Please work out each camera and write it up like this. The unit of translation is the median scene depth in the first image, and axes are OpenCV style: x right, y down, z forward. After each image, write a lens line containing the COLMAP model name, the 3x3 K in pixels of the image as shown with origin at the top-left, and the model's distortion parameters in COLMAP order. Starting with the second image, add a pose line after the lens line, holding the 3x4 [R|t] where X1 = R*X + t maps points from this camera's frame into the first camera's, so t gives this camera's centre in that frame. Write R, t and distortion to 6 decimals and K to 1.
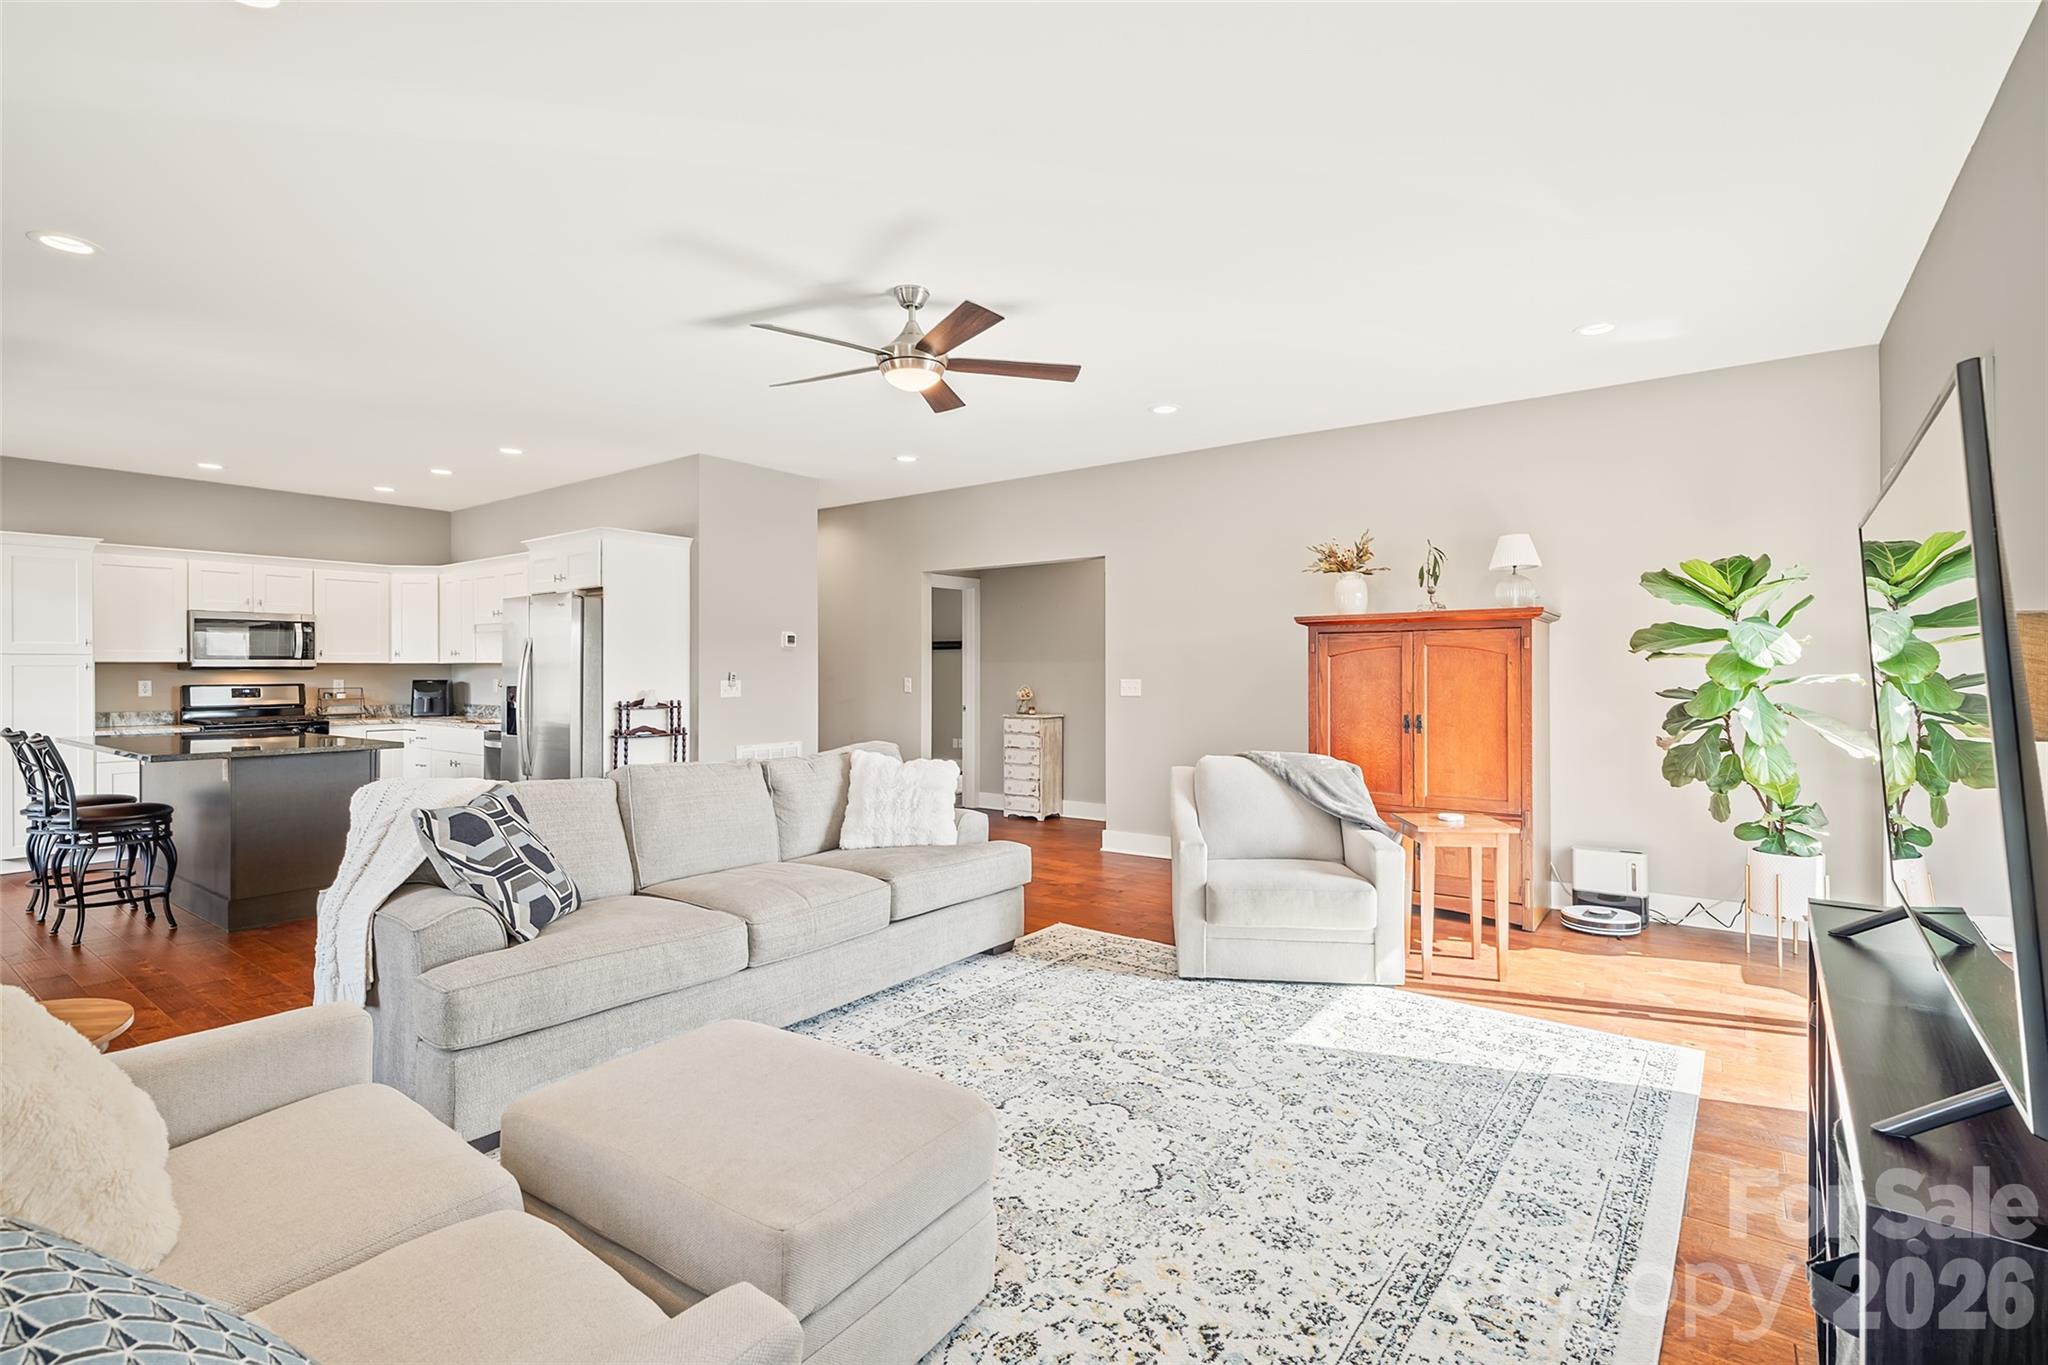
lens RADIAL K [[928.7, 0, 1027.8], [0, 928.7, 680.4], [0, 0, 1]] dist [0.006930, 0.001174]
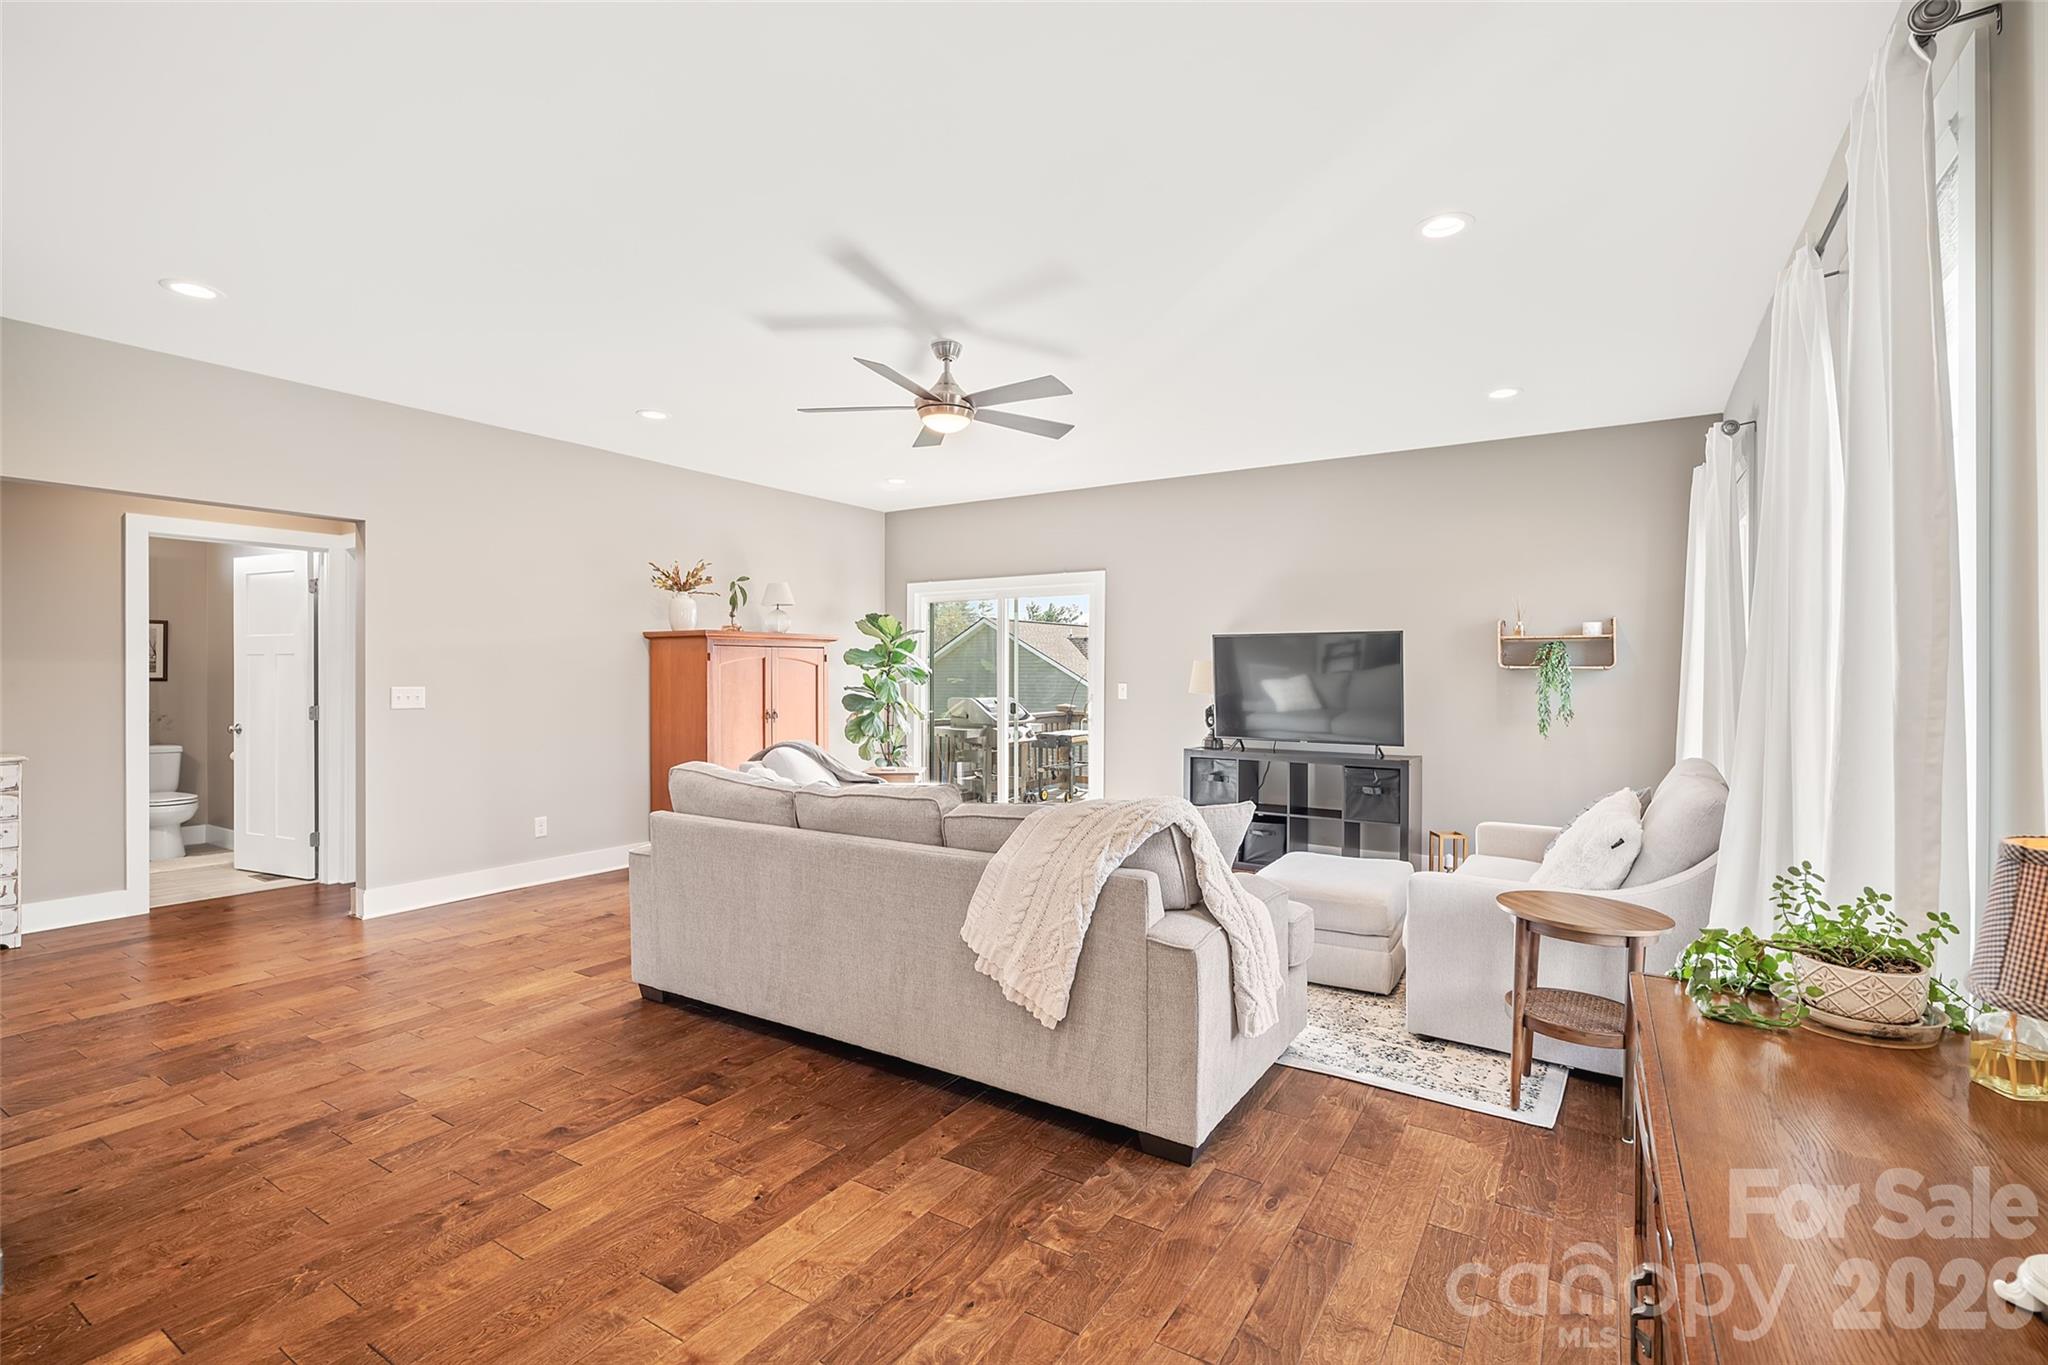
lens RADIAL K [[928.7, 0, 1019.3], [0, 928.7, 669.6], [0, 0, 1]] dist [0.006930, 0.001174]
pose [[-0.067912, 0.009535, 0.997646, -0.626443], [0.010576, 0.999905, -0.008837, -0.002877], [-0.997635, 0.009951, -0.068006, 0.483235]]
